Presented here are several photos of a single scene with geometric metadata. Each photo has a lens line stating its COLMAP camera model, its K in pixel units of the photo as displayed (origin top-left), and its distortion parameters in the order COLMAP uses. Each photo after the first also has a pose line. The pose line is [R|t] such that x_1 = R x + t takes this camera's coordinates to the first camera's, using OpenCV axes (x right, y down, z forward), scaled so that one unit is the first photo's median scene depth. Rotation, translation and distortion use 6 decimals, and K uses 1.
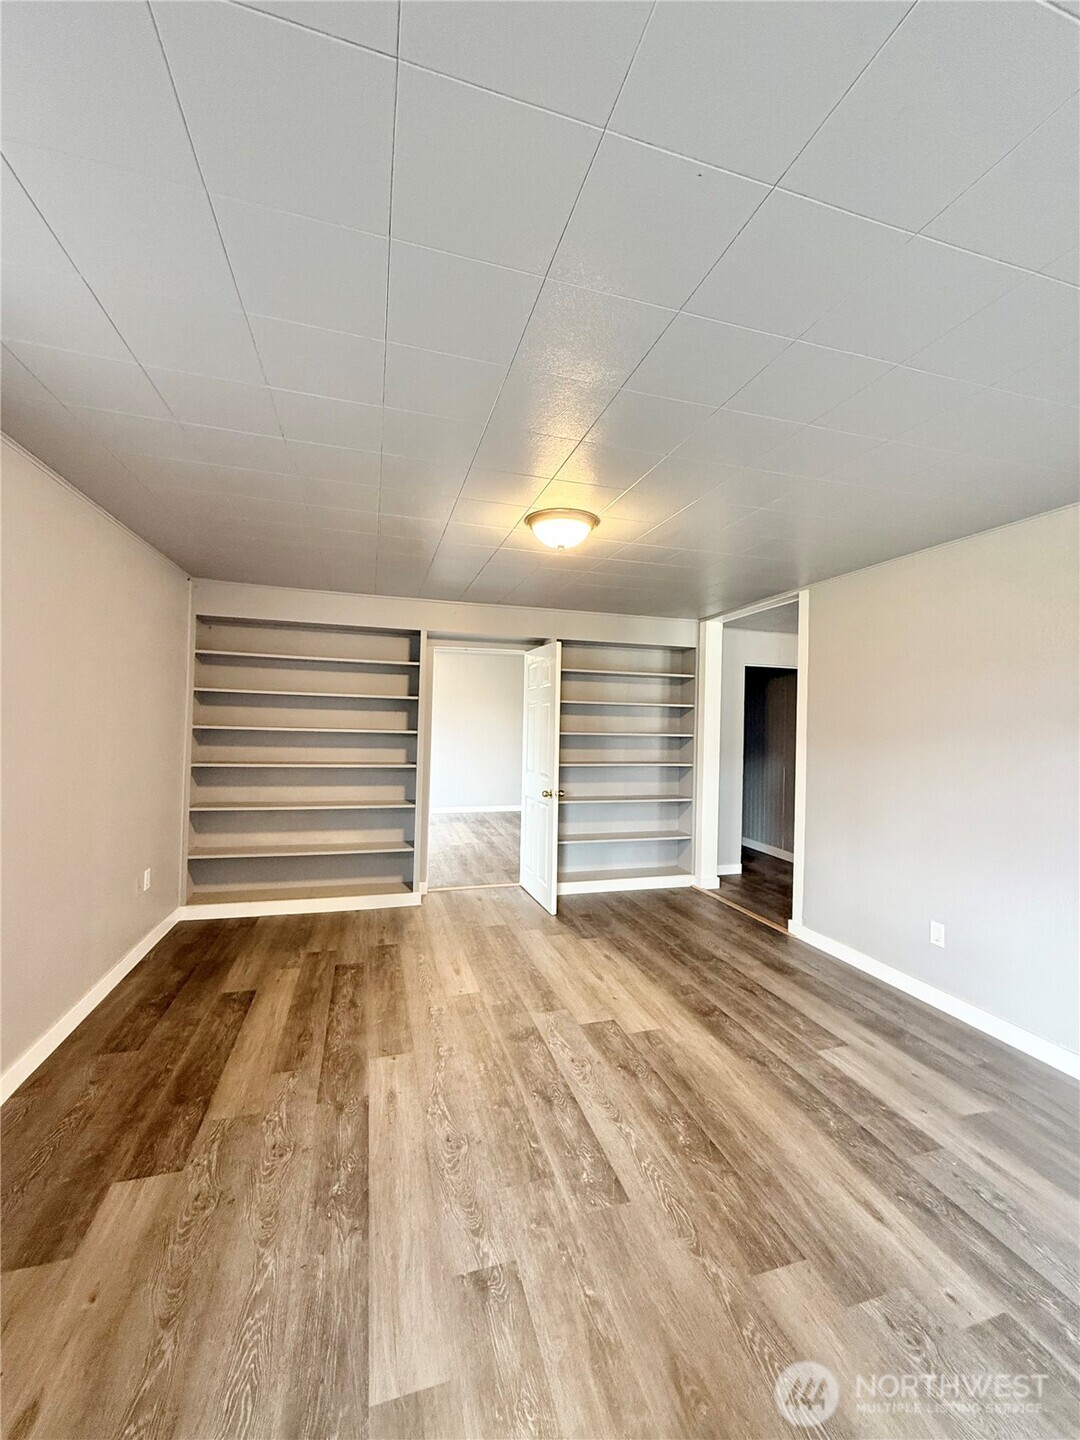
lens RADIAL K [[579.7, 0, 538.6], [0, 579.7, 715.6], [0, 0, 1]] dist [0.000809, -0.000244]
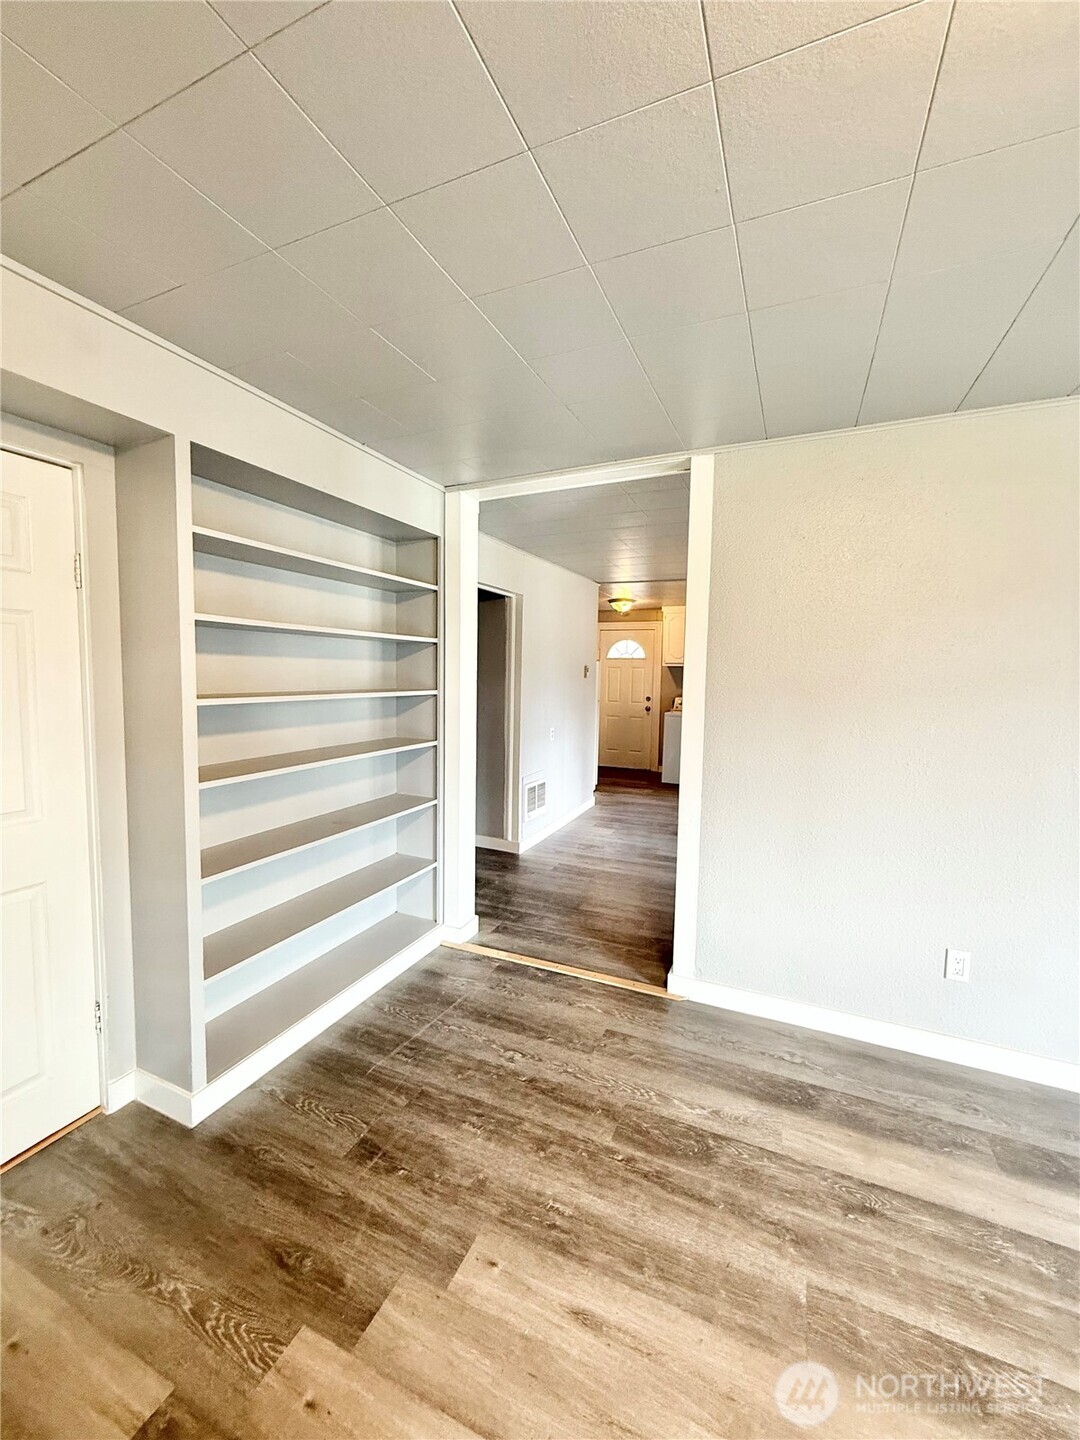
lens RADIAL K [[573.3, 0, 541.0], [0, 573.3, 715.7], [0, 0, 1]] dist [0.000230, -0.000032]
pose [[0.651076, -0.068743, 0.755894, -0.165399], [-0.010224, 0.995006, 0.099295, 0.000622], [-0.758944, -0.072377, 0.647121, 0.914793]]
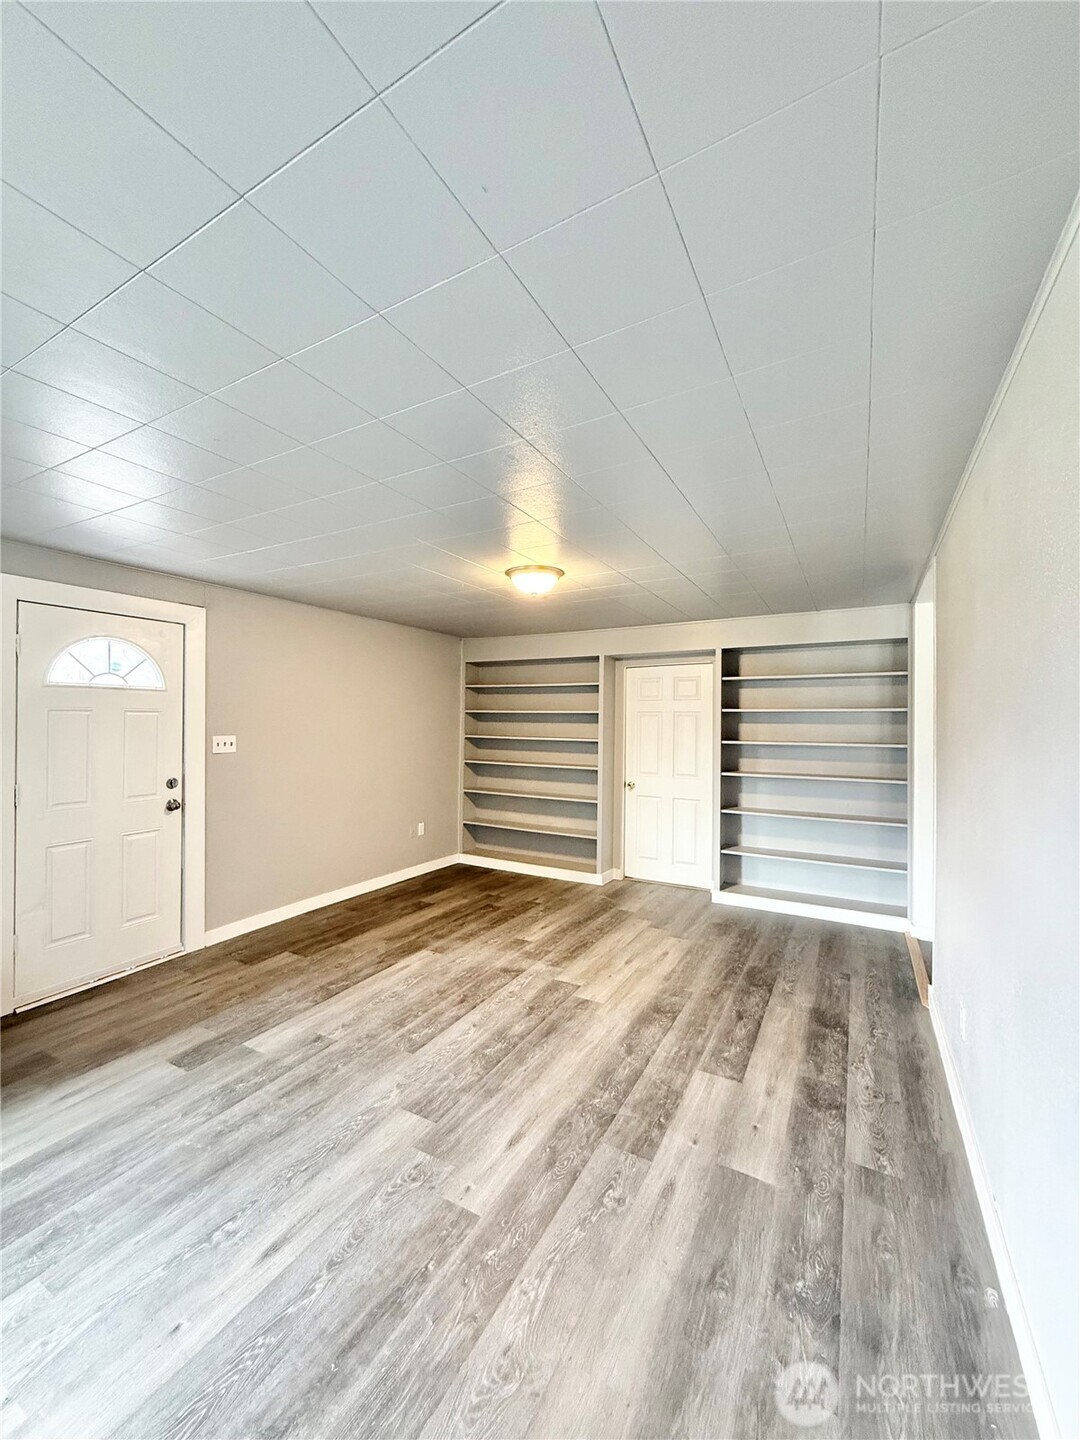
lens RADIAL K [[575.4, 0, 532.0], [0, 575.4, 721.1], [0, 0, 1]] dist [-0.002055, -0.000107]
pose [[0.690879, -0.020622, -0.722677, 0.805369], [0.013700, 0.999787, -0.015433, 0.007418], [0.722841, 0.000761, 0.691014, 0.113627]]
